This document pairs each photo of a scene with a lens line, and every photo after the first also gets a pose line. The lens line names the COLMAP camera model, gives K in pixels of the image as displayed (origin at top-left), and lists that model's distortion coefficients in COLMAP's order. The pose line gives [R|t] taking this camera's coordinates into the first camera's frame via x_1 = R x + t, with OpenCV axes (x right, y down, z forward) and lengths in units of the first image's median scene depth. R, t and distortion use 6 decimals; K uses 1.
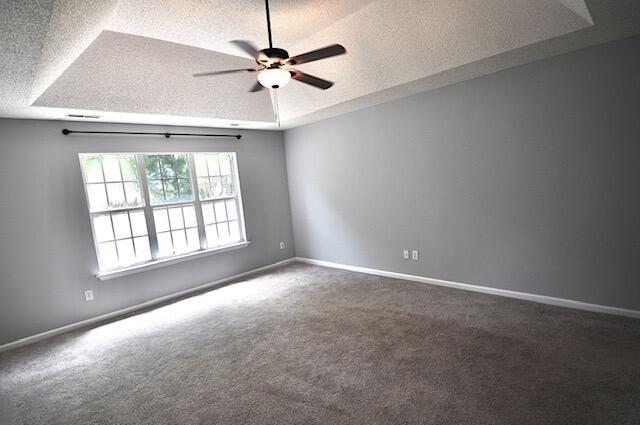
lens RADIAL K [[324.3, 0, 316.8], [0, 324.3, 210.3], [0, 0, 1]] dist [0.000957, -0.002754]
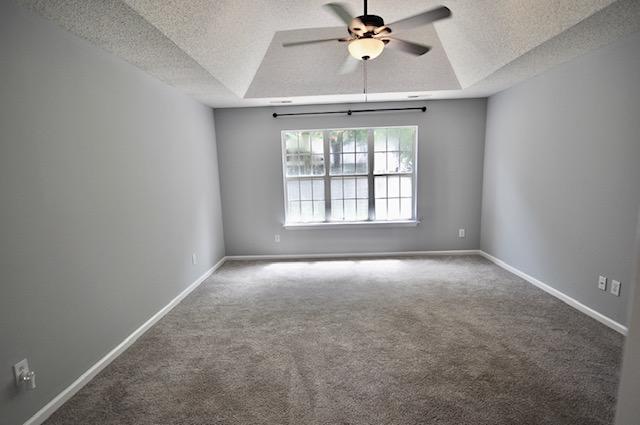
lens RADIAL K [[324.3, 0, 317.2], [0, 324.3, 218.3], [0, 0, 1]] dist [0.000957, -0.002754]
pose [[0.706523, 0.175145, -0.685674, 0.294756], [-0.093591, 0.983505, 0.154785, -0.040622], [0.701474, -0.045186, 0.711261, 0.135048]]
